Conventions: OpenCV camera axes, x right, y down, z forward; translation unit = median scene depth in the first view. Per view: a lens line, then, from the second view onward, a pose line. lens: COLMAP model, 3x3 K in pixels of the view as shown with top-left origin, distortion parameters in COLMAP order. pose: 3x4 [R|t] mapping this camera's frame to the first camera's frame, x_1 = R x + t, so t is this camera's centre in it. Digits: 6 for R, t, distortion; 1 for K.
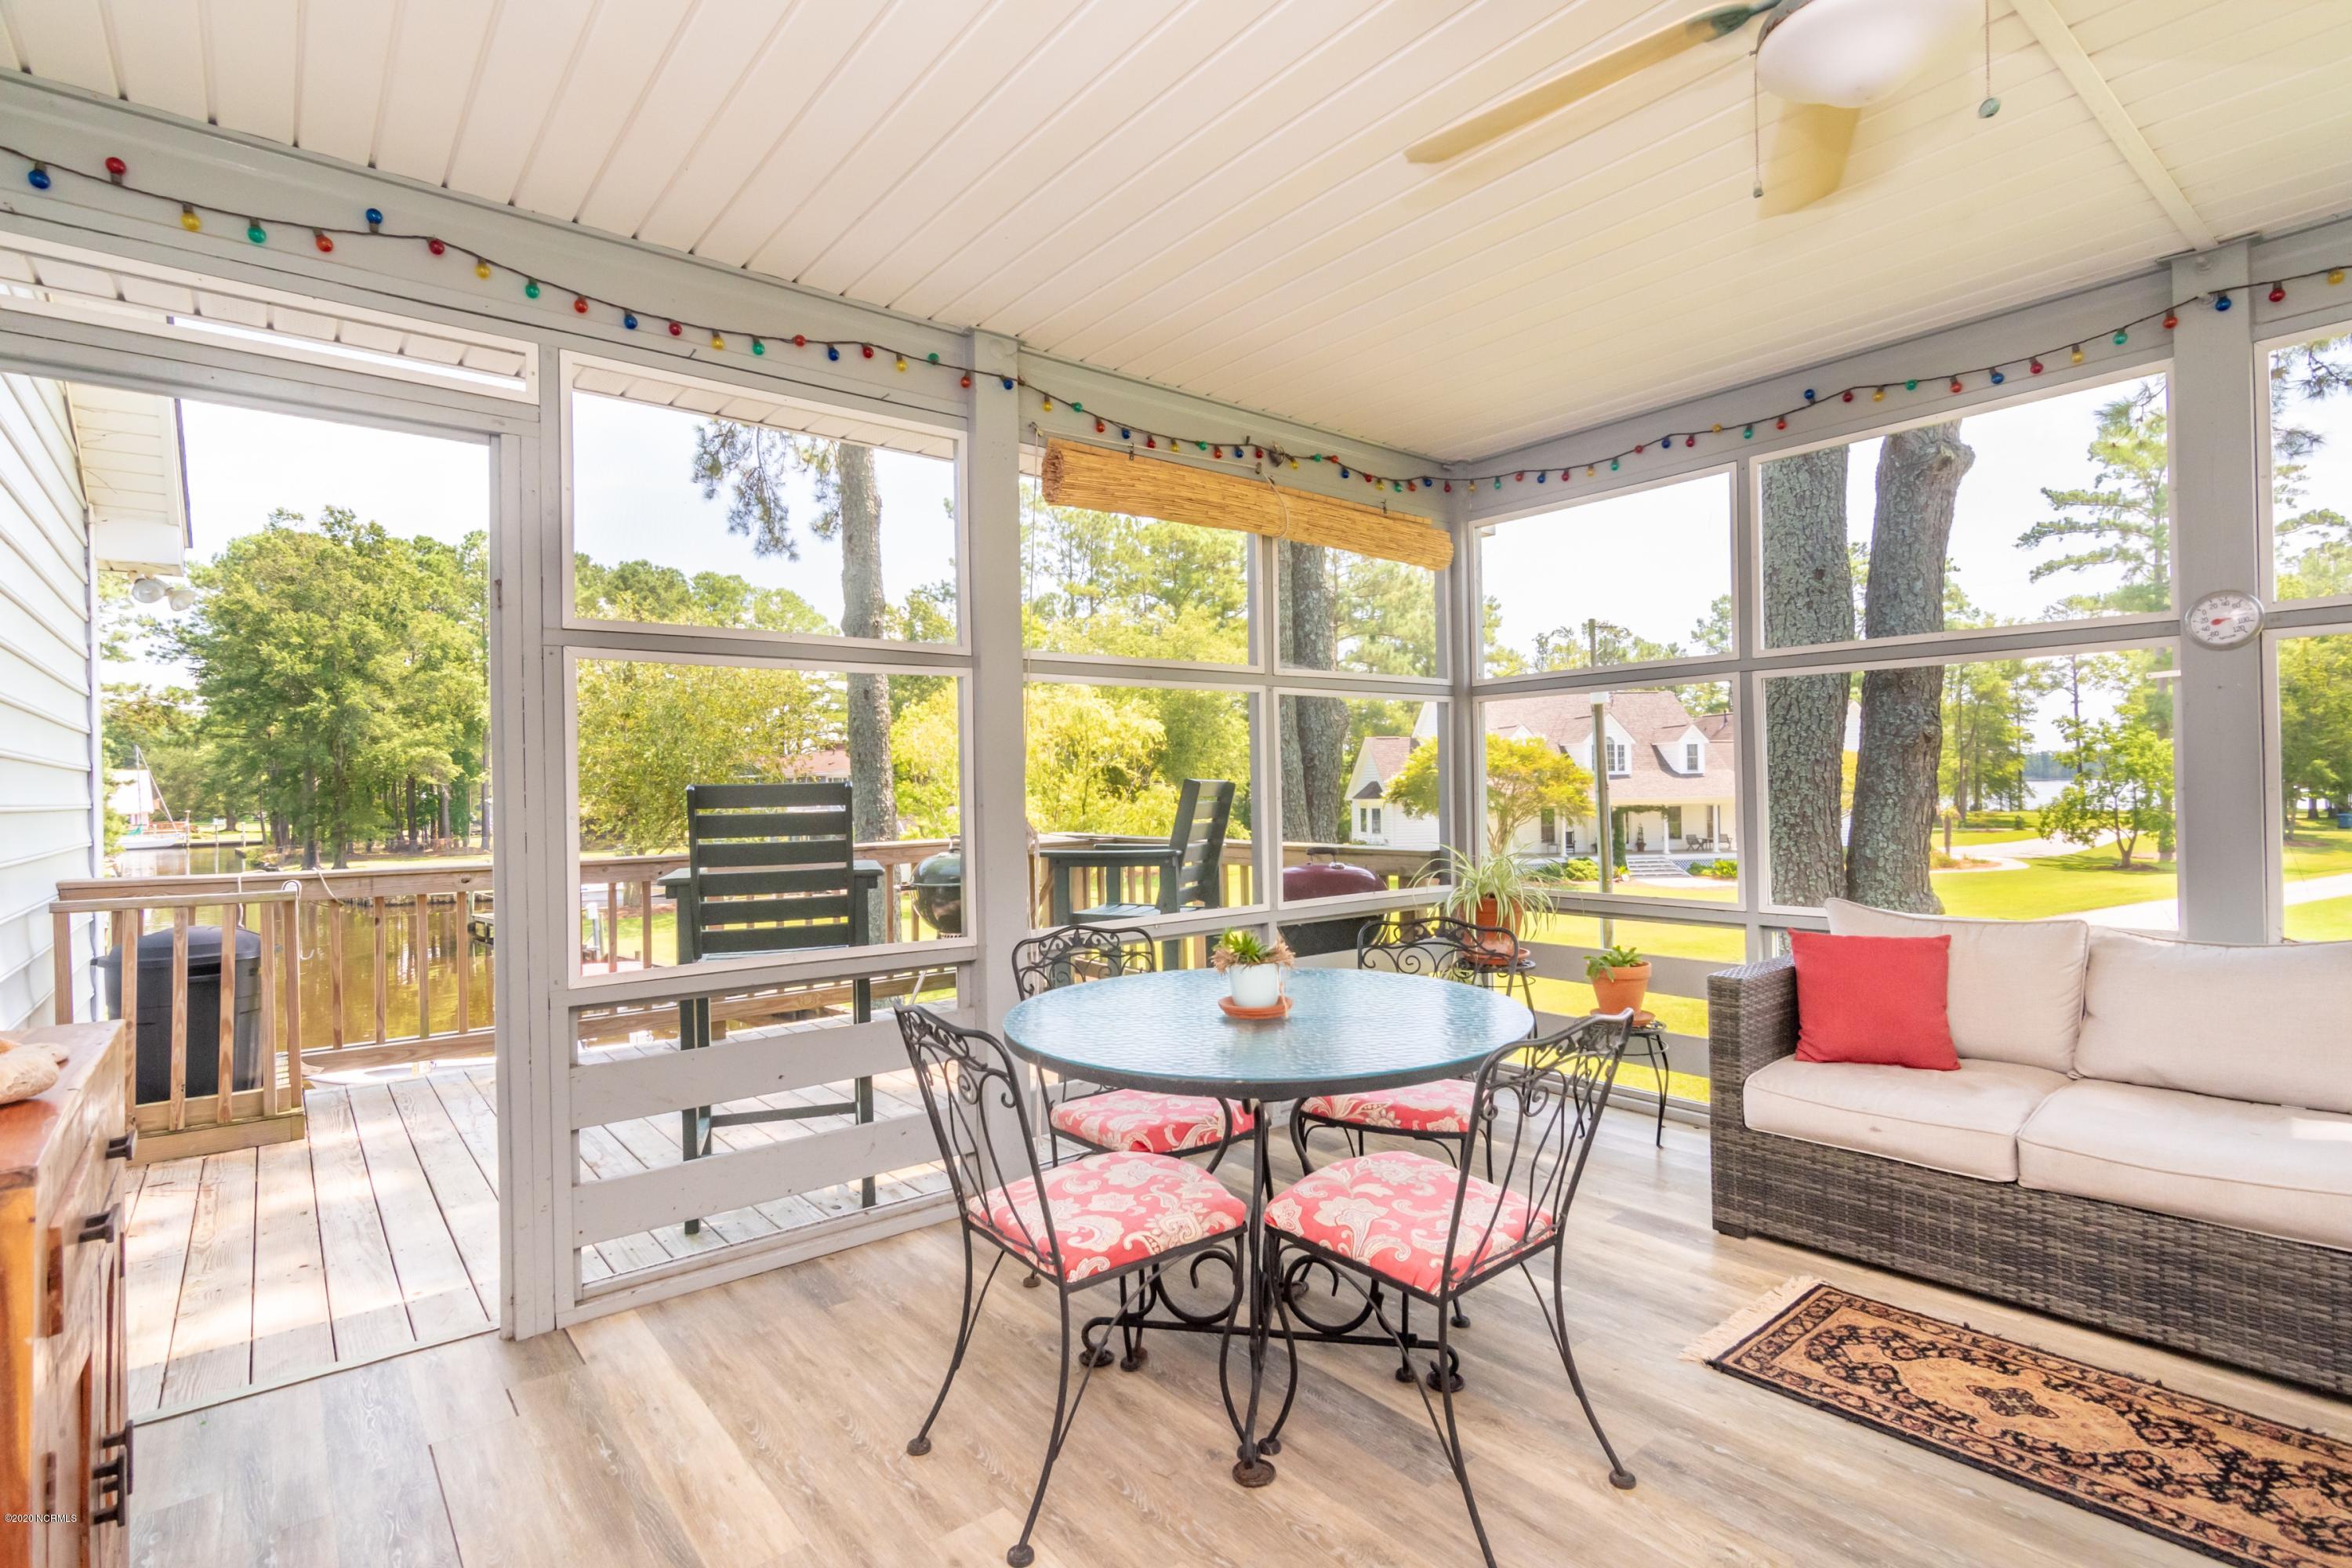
lens RADIAL K [[1143.5, 0, 1176.0], [0, 1143.5, 784.0], [0, 0, 1]] dist [0.000636, 0.000963]
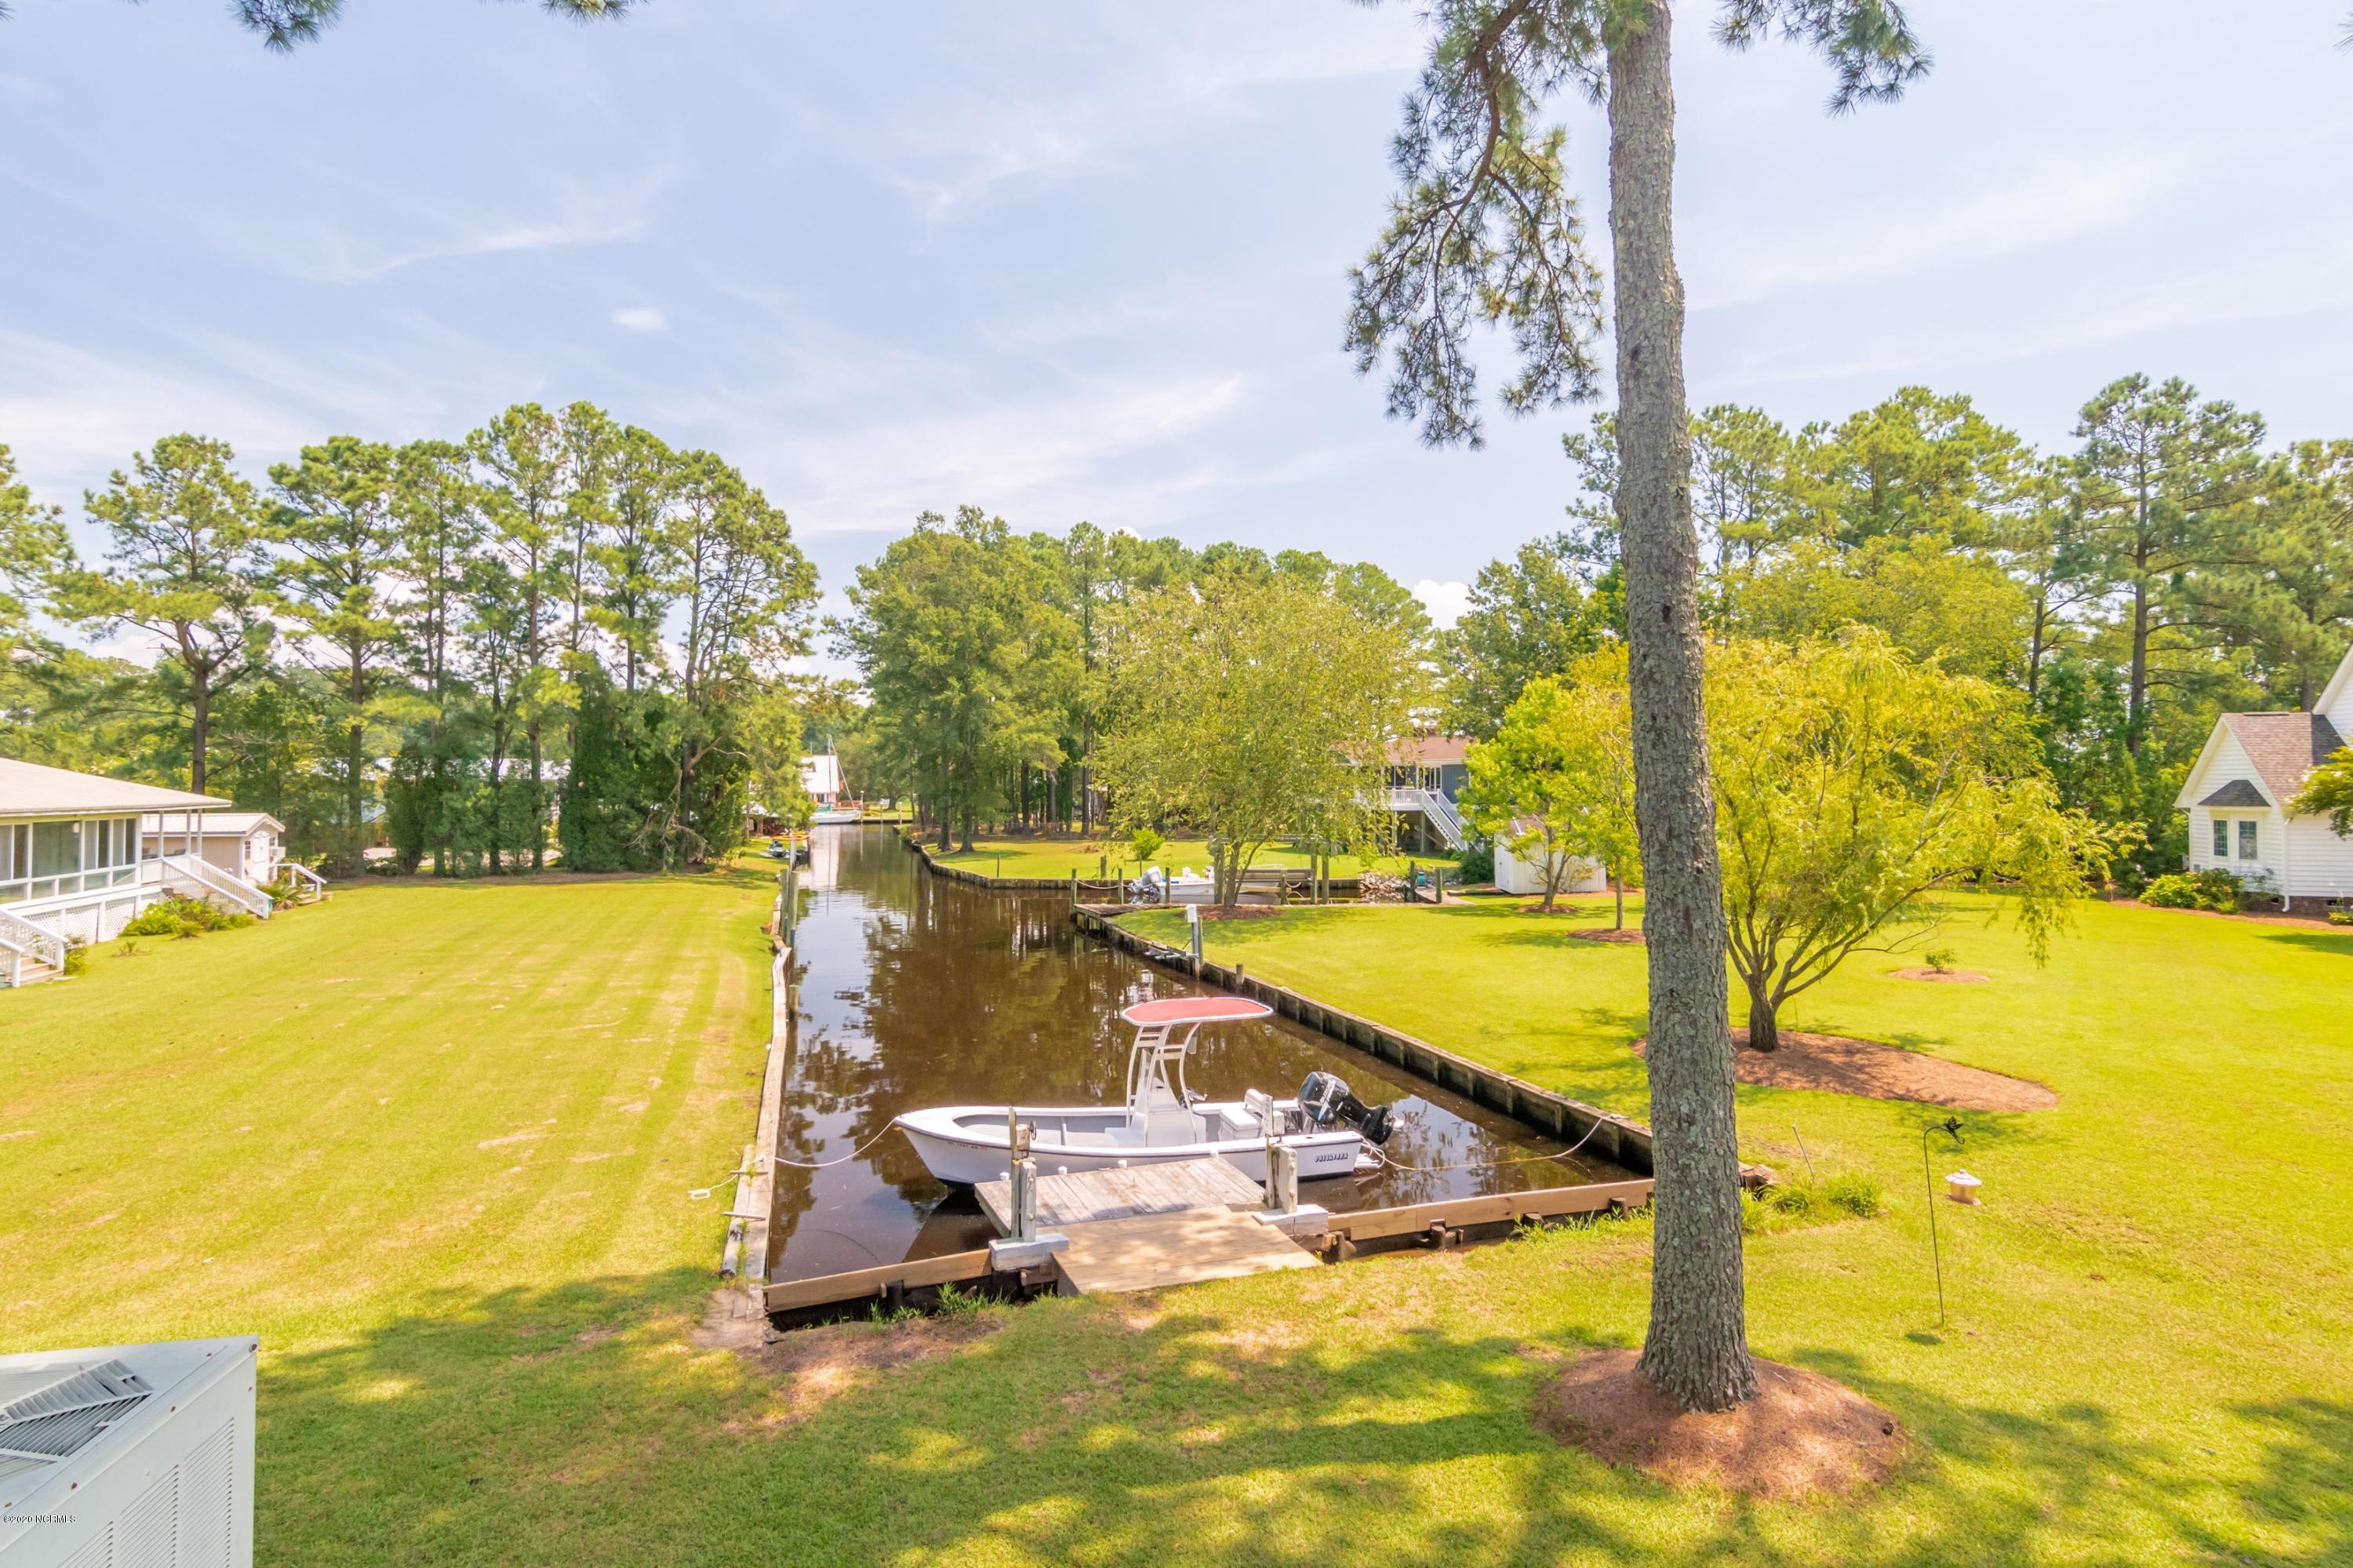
lens RADIAL K [[1144.1, 0, 1176.5], [0, 1144.1, 784.0], [0, 0, 1]] dist [0.000636, 0.000963]
pose [[0.895206, 0.015594, -0.445380, -0.088930], [-0.013053, 0.999876, 0.008772, 0.002486], [0.445462, -0.002040, 0.895299, 0.141496]]
